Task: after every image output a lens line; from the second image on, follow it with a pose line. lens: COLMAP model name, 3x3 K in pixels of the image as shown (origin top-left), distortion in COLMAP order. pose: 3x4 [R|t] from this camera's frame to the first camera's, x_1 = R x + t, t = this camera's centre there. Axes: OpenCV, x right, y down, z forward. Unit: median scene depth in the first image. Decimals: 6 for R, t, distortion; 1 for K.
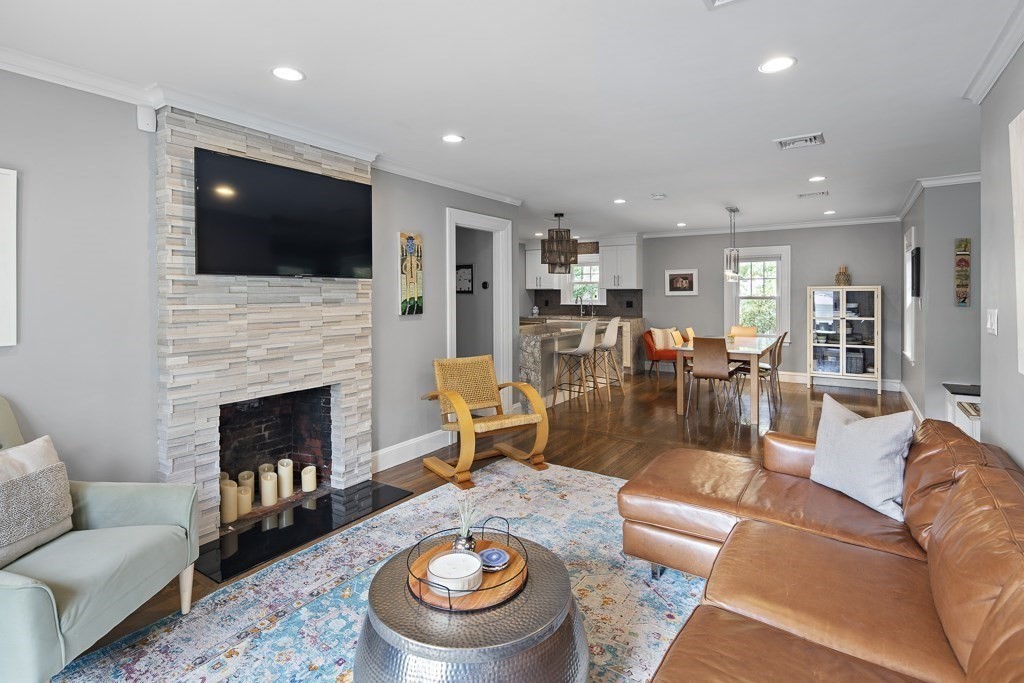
lens RADIAL K [[504.2, 0, 509.5], [0, 504.2, 295.2], [0, 0, 1]] dist [-0.000217, -0.000137]
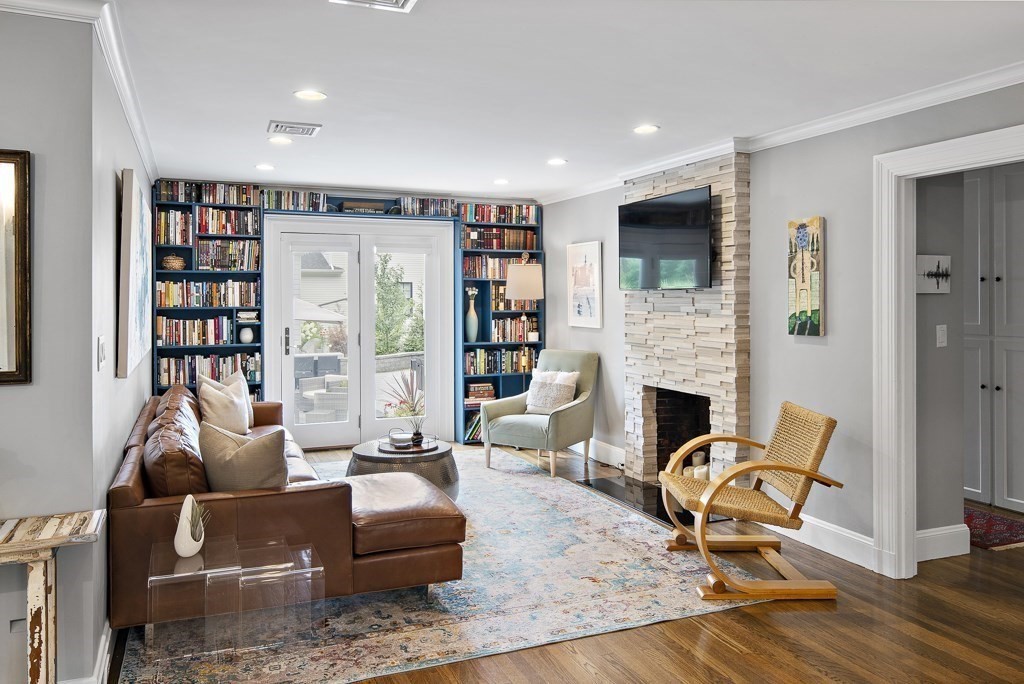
lens RADIAL K [[775.2, 0, 512.6], [0, 775.2, 299.0], [0, 0, 1]] dist [0.000360, -0.002468]
pose [[-0.553232, 0.003788, -0.833019, 1.037508], [-0.001975, 0.999981, 0.005858, -0.019521], [0.833025, 0.004886, -0.553214, 1.415973]]
